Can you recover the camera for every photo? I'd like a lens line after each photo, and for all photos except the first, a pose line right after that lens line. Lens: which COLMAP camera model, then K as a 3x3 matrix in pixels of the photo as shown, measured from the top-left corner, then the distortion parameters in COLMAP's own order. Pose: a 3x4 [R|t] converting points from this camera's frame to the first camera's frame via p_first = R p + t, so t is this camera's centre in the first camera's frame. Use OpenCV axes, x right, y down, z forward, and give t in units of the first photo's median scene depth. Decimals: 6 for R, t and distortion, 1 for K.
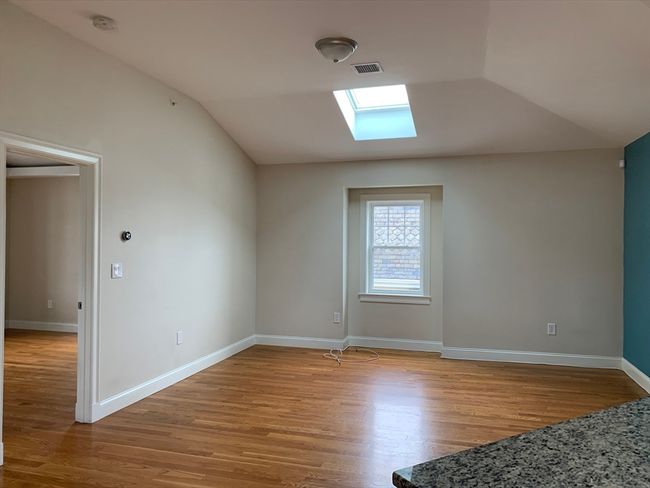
lens RADIAL K [[493.4, 0, 325.0], [0, 493.4, 244.0], [0, 0, 1]] dist [0.033323, -0.008264]
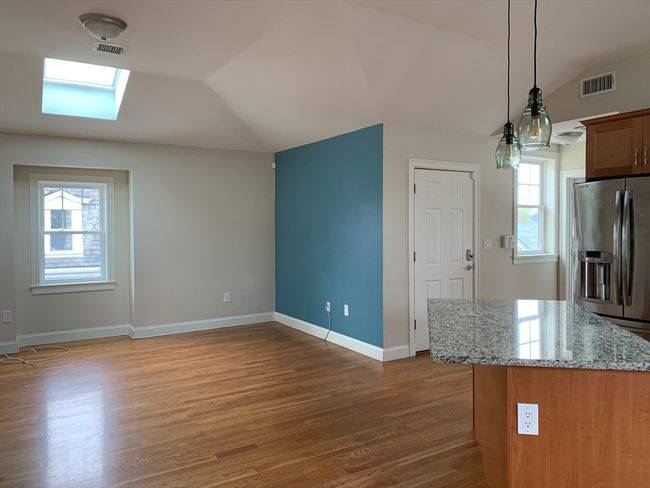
lens RADIAL K [[498.6, 0, 325.0], [0, 498.6, 244.0], [0, 0, 1]] dist [0.004475, -0.000028]
pose [[0.665012, -0.036900, 0.745920, -0.284871], [0.011715, 0.999171, 0.038984, -0.003312], [-0.746741, -0.017187, 0.664893, 0.019658]]
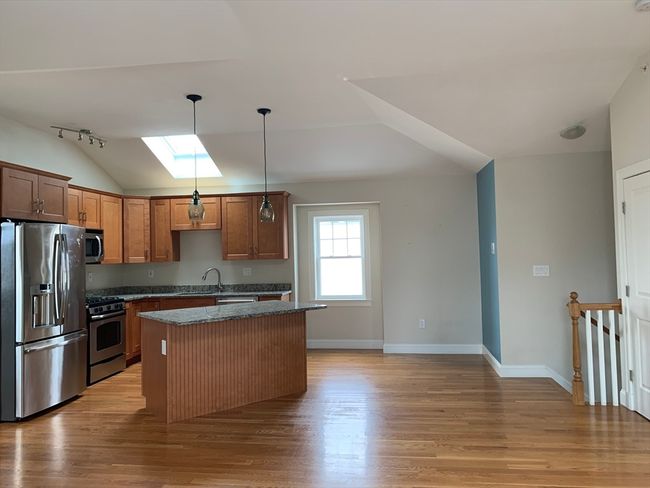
lens RADIAL K [[498.6, 0, 325.0], [0, 498.6, 244.0], [0, 0, 1]] dist [0.004475, -0.000028]
pose [[-0.988490, 0.012113, -0.150799, 0.158890], [0.014528, 0.999783, -0.014924, -0.007863], [0.150586, -0.016943, -0.988452, 1.064717]]
